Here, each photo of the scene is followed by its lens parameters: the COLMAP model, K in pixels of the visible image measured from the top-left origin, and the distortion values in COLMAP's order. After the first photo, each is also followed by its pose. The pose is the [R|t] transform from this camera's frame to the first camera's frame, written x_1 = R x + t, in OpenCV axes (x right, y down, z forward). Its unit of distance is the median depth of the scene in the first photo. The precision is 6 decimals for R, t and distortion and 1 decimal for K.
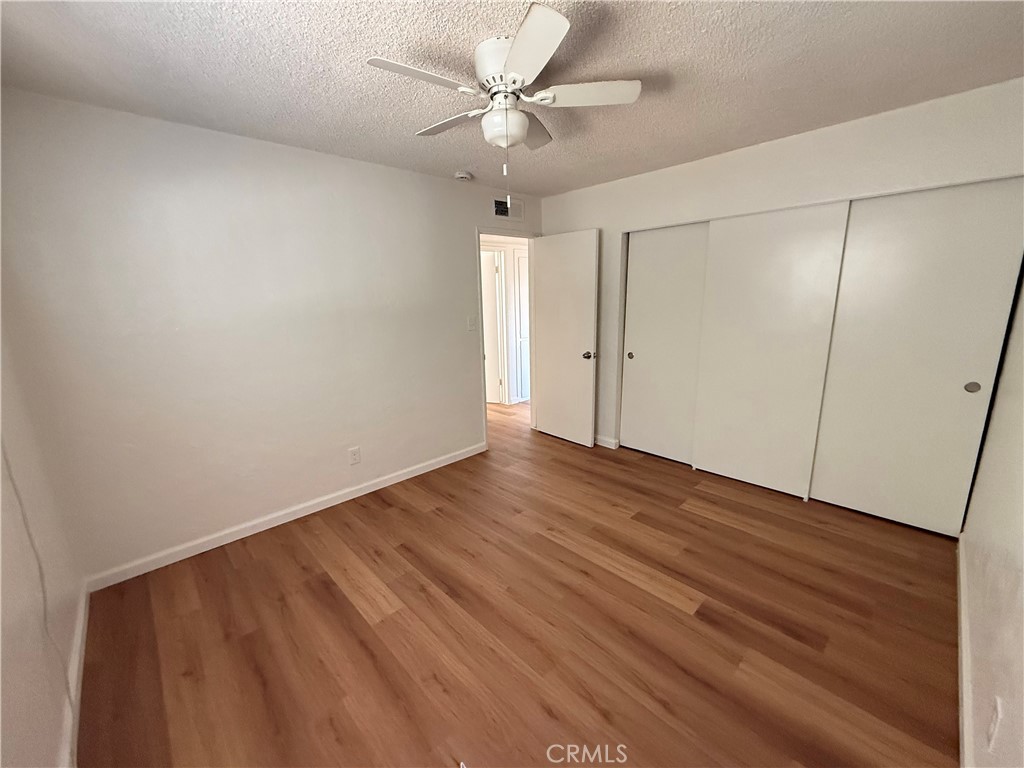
lens RADIAL K [[407.9, 0, 511.2], [0, 407.9, 384.3], [0, 0, 1]] dist [0.001061, -0.000256]
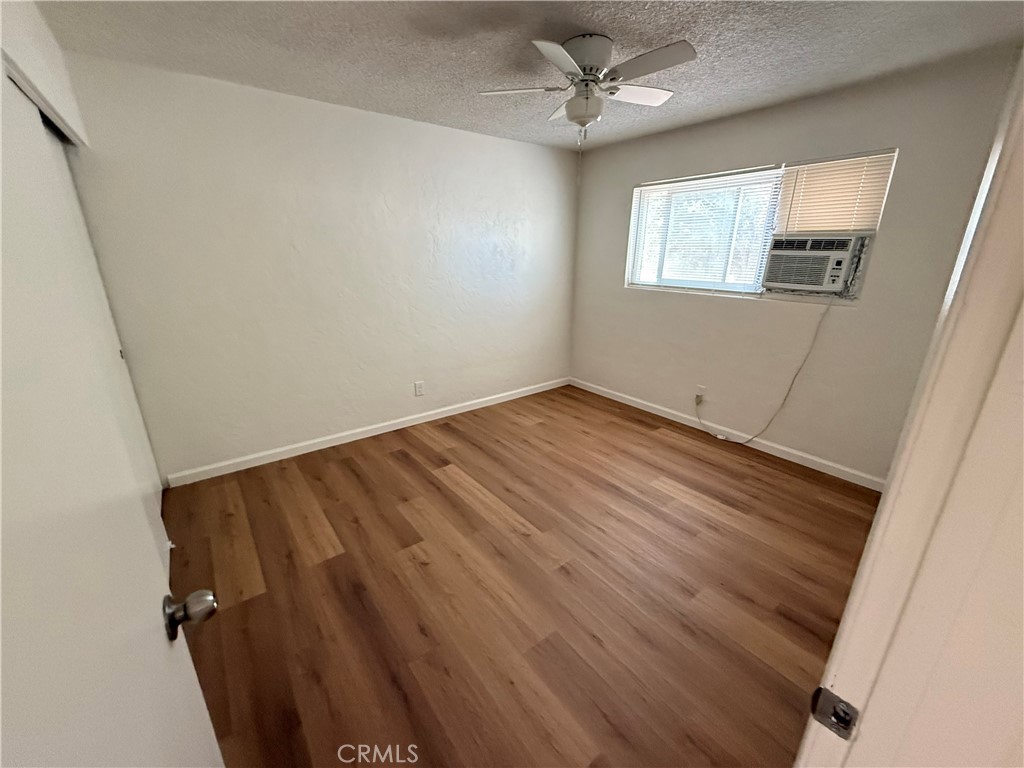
lens RADIAL K [[407.9, 0, 511.2], [0, 407.9, 384.3], [0, 0, 1]] dist [0.001061, -0.000256]
pose [[-0.994186, -0.012958, 0.106890, 0.046262], [0.042360, 0.865609, 0.498925, -0.386713], [-0.098990, 0.500553, -0.860028, 1.788382]]
